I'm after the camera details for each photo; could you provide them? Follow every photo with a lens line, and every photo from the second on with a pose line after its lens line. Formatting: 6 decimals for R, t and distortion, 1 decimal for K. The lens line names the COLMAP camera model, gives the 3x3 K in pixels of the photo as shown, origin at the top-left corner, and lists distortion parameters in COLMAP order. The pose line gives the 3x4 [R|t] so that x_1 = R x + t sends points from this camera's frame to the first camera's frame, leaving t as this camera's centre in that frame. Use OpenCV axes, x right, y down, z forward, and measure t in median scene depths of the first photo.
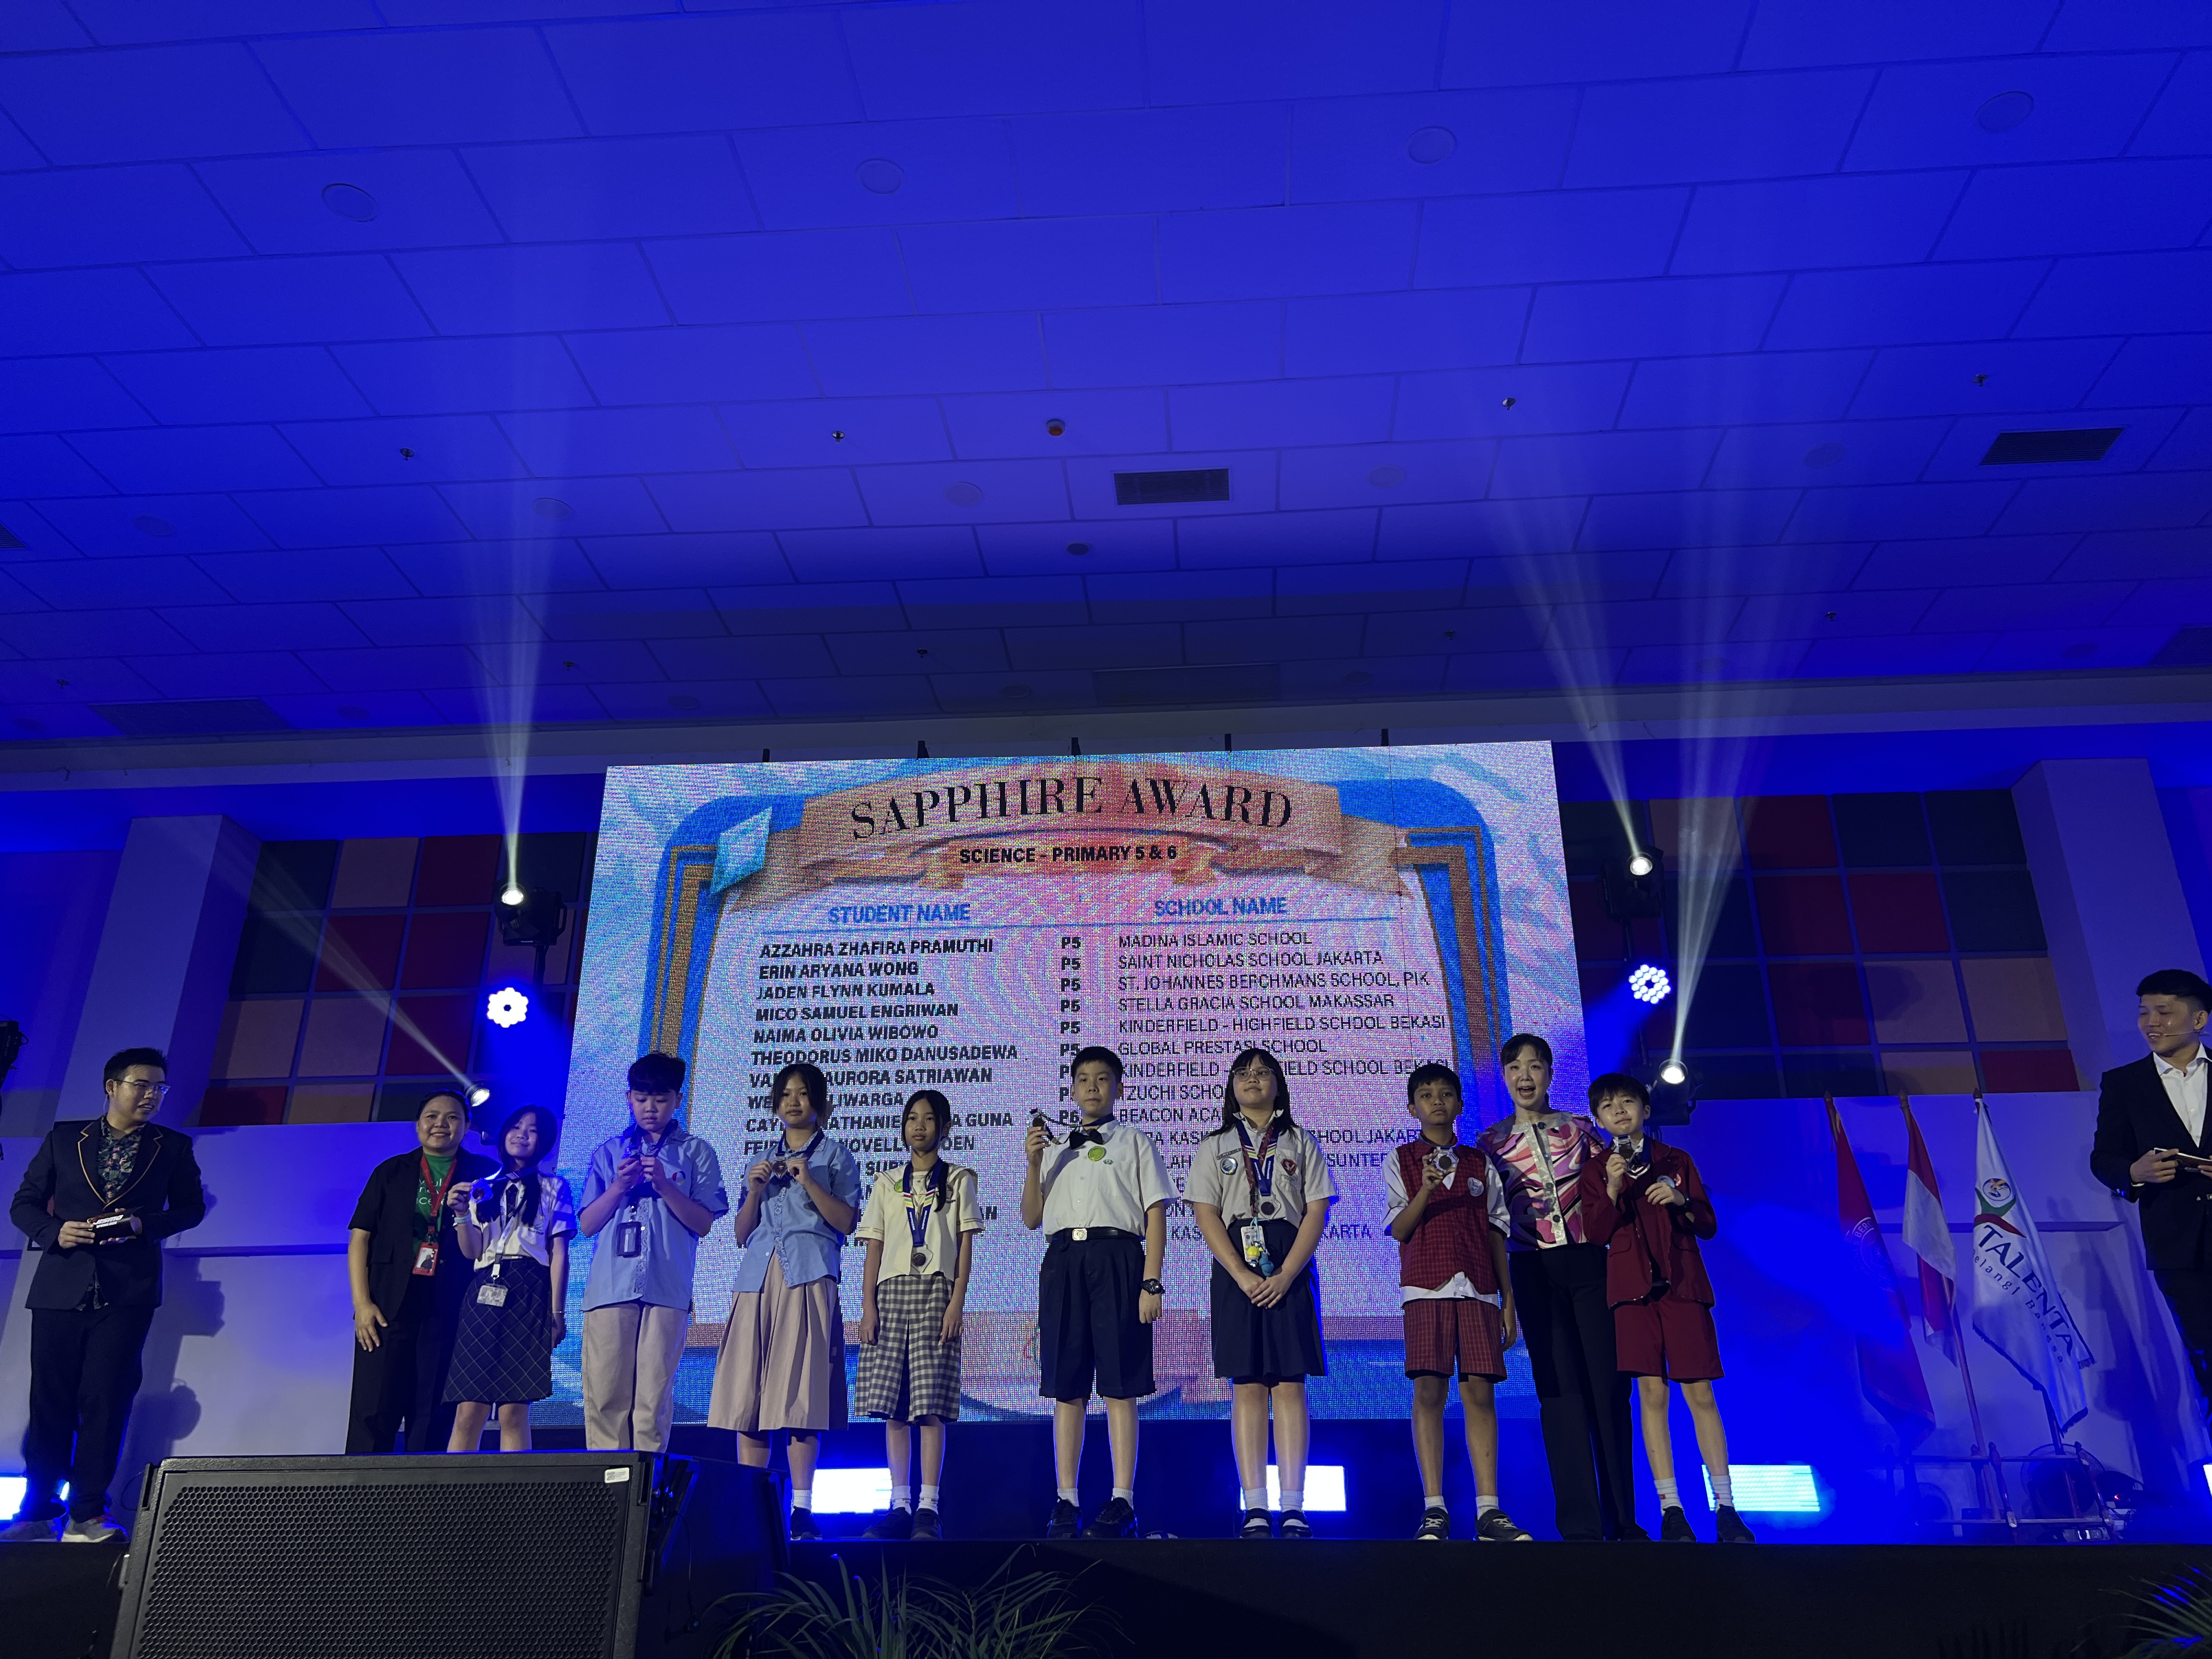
lens RADIAL K [[1649.2, 0, 1112.9], [0, 1649.2, 820.0], [0, 0, 1]] dist [0.068242, -0.080752]
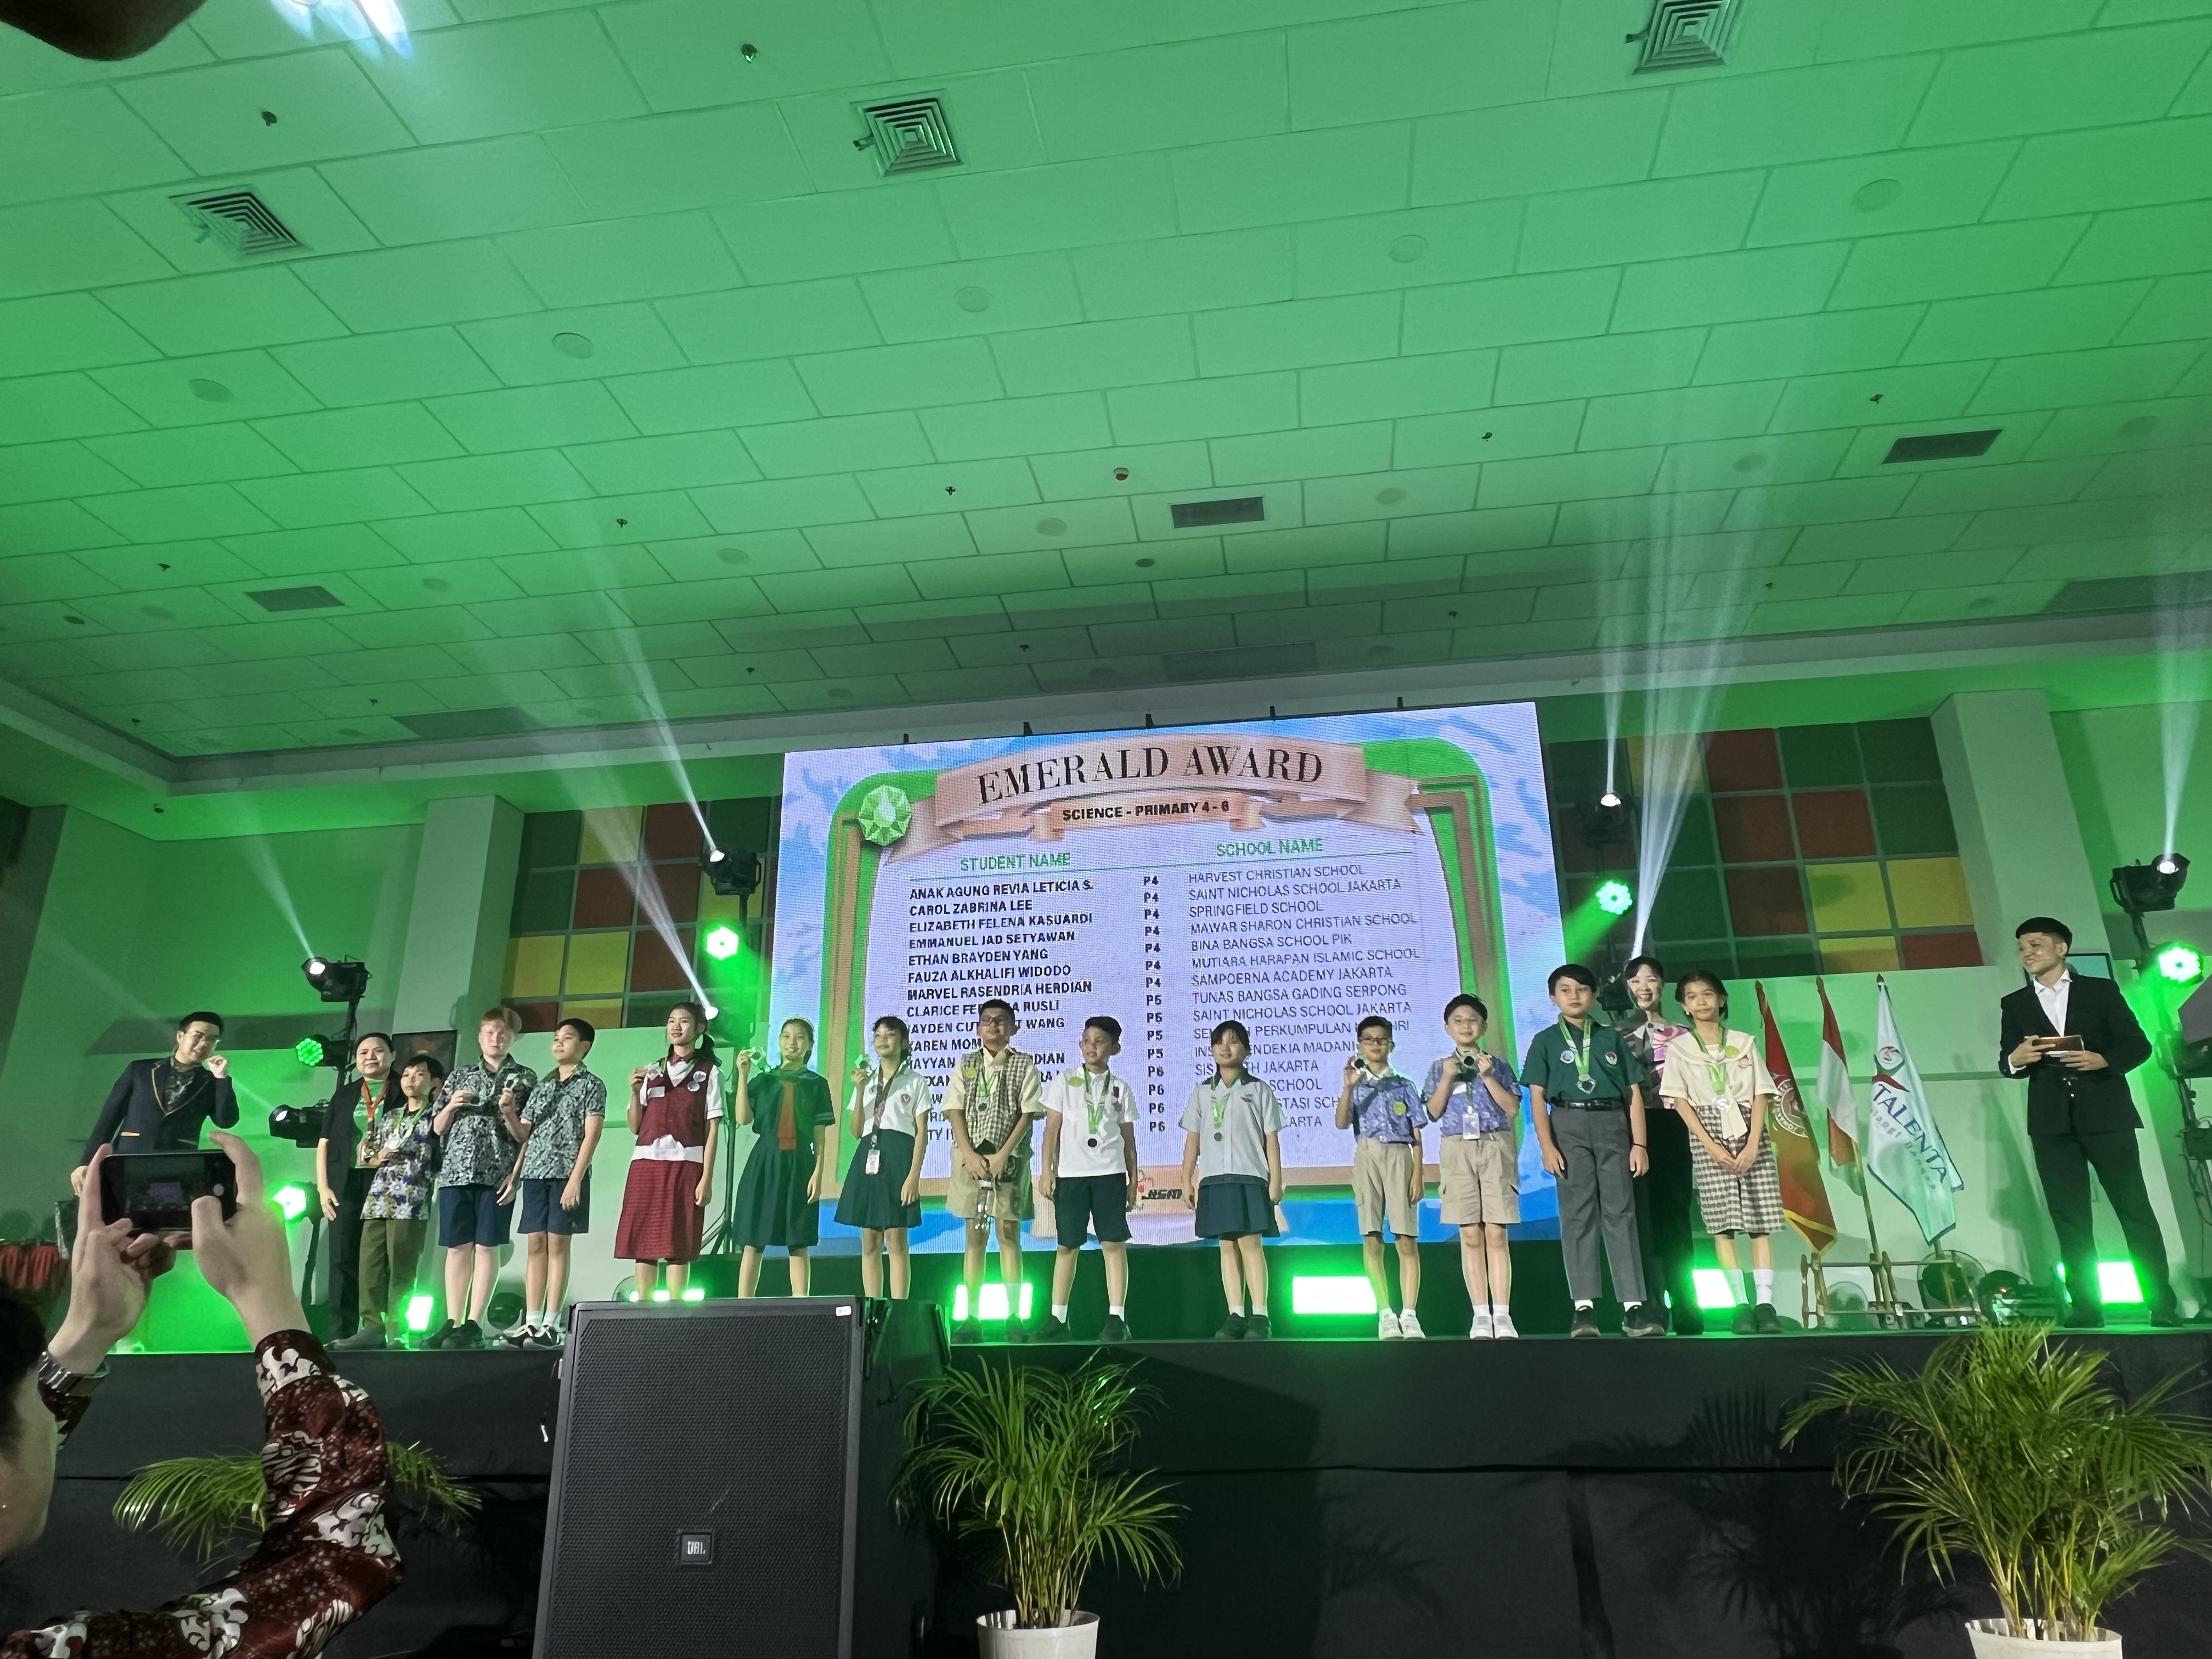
lens RADIAL K [[1412.3, 0, 1106.0], [0, 1412.3, 829.5], [0, 0, 1]] dist [-0.005762, 0.002390]
pose [[0.996901, -0.036388, -0.069751, 0.016640], [0.040907, 0.997079, 0.064499, -0.034856], [0.067200, -0.067152, 0.995477, -0.073521]]
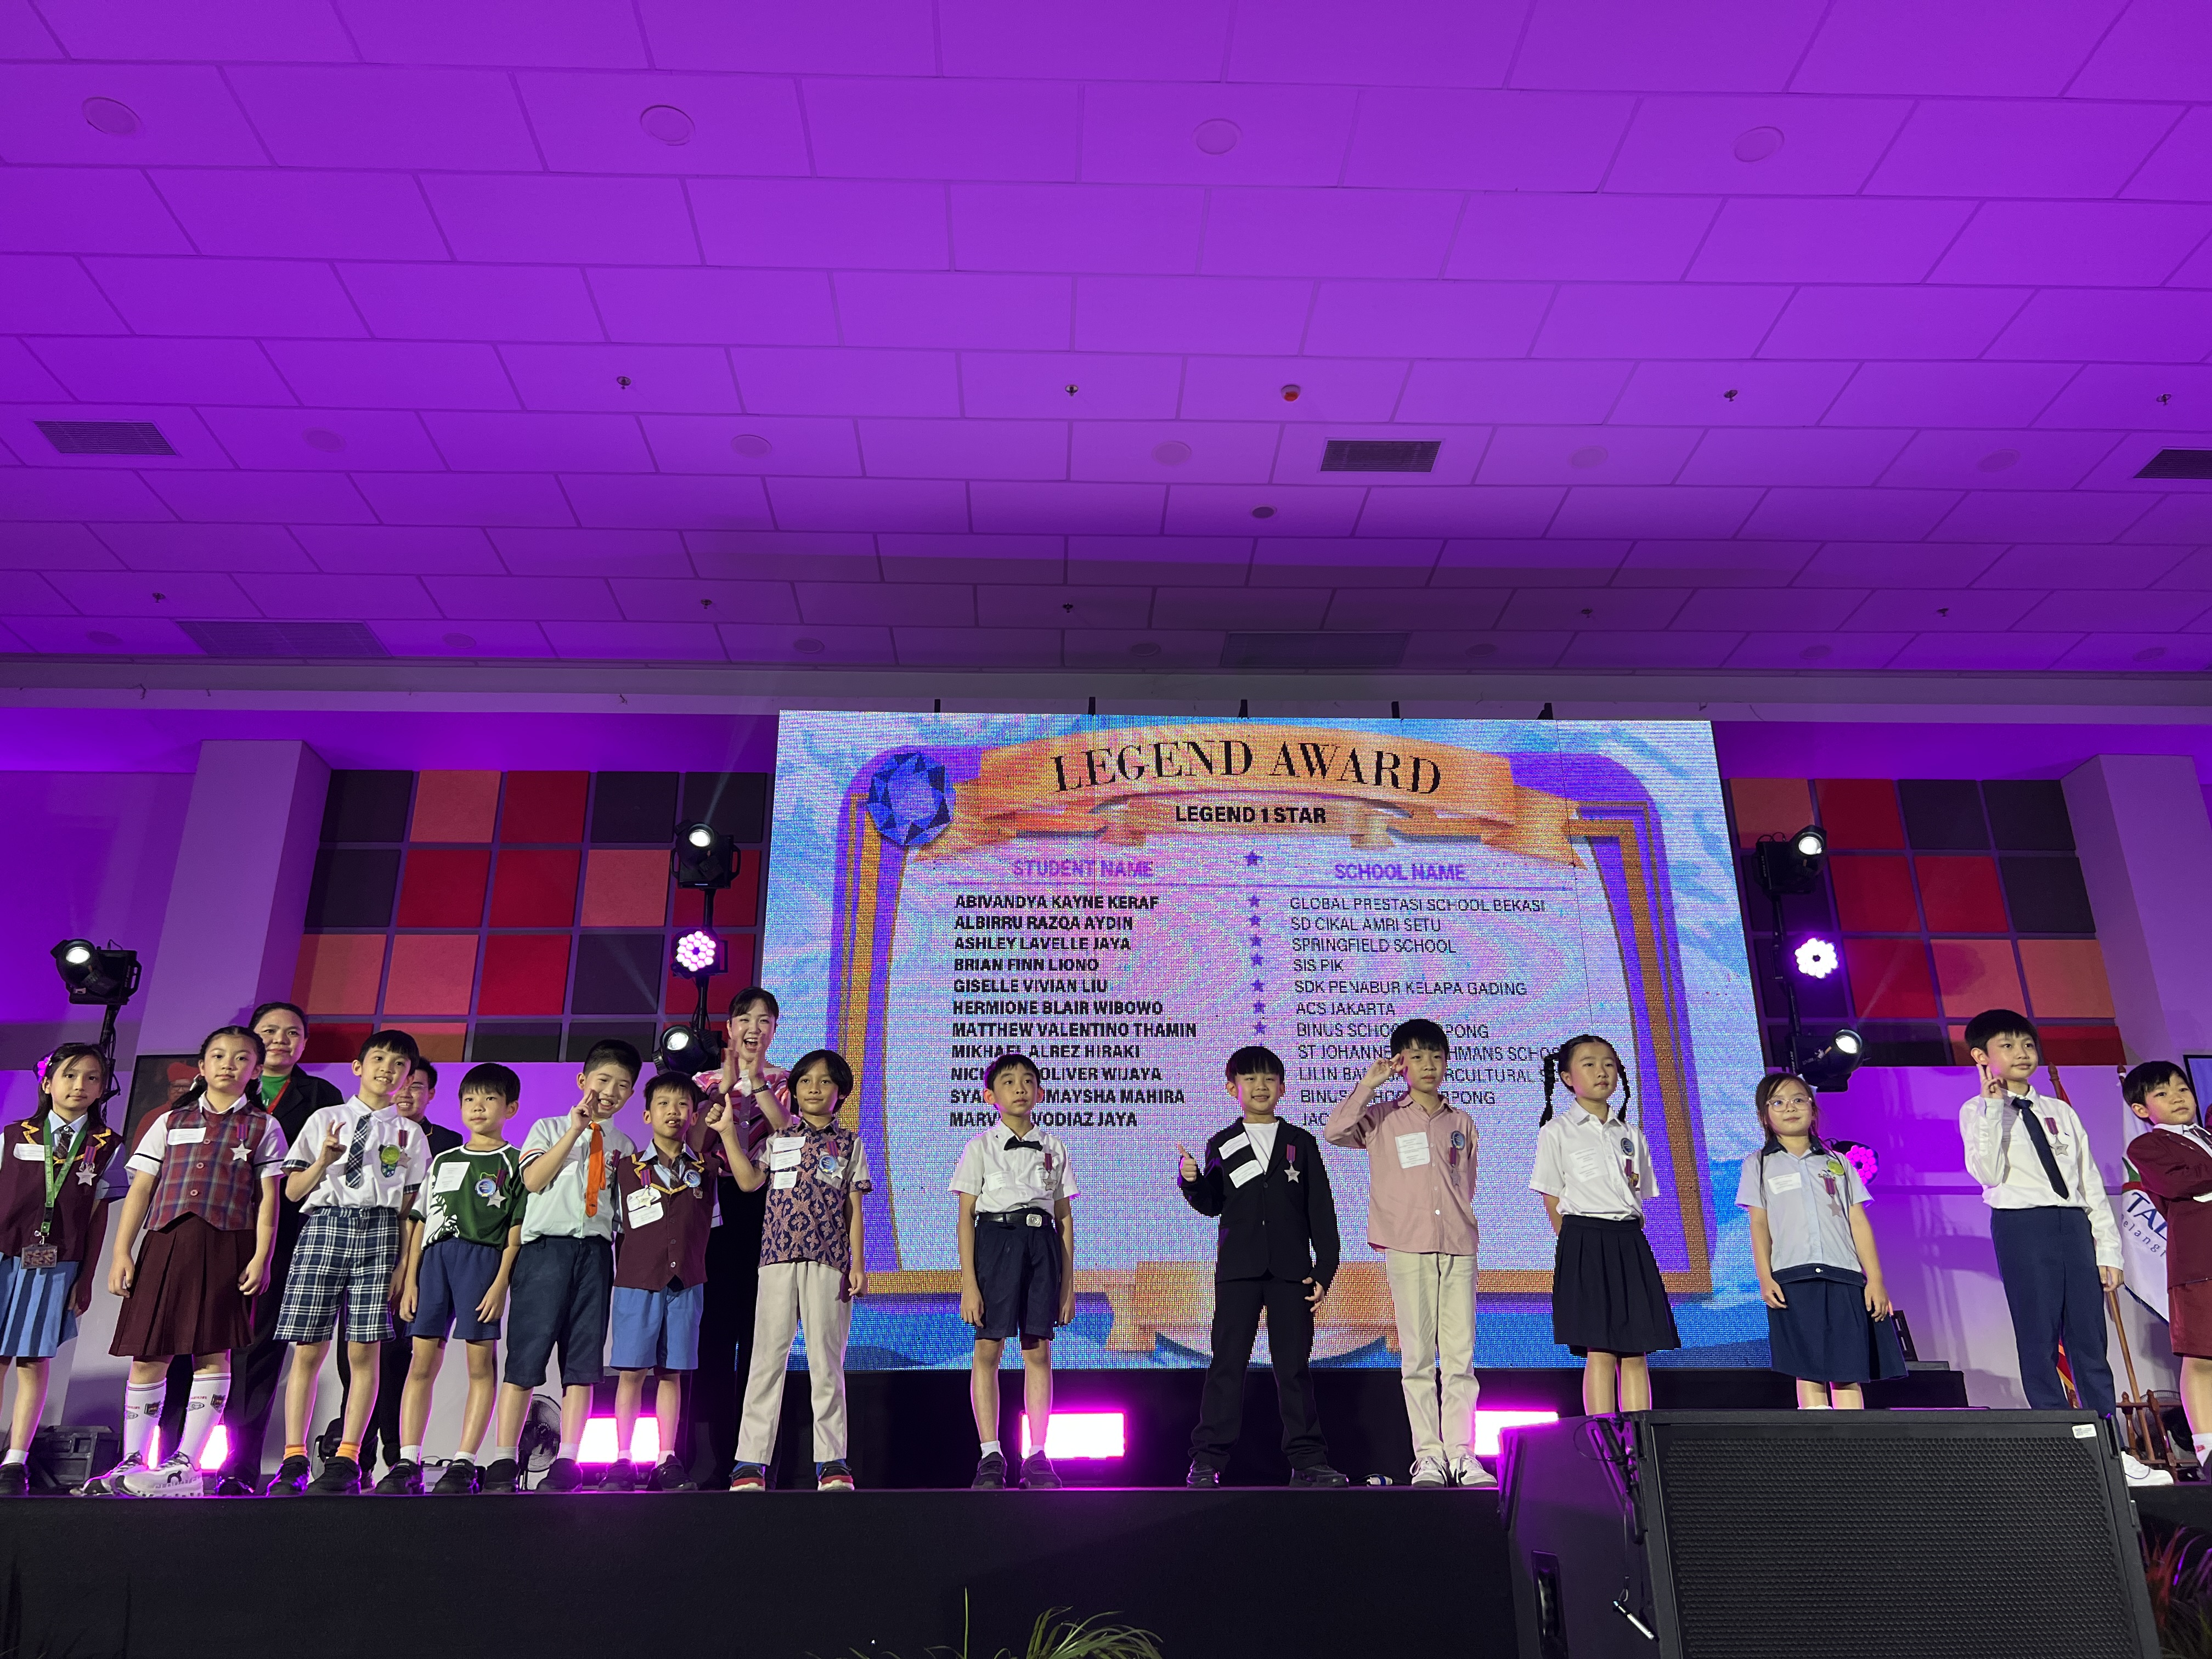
lens RADIAL K [[1649.2, 0, 1112.9], [0, 1649.2, 820.0], [0, 0, 1]] dist [0.068242, -0.080752]
pose [[0.995116, 0.033951, 0.092686, -0.204740], [-0.036859, 0.998875, 0.029842, -0.003467], [-0.091568, -0.033113, 0.995248, -0.000937]]
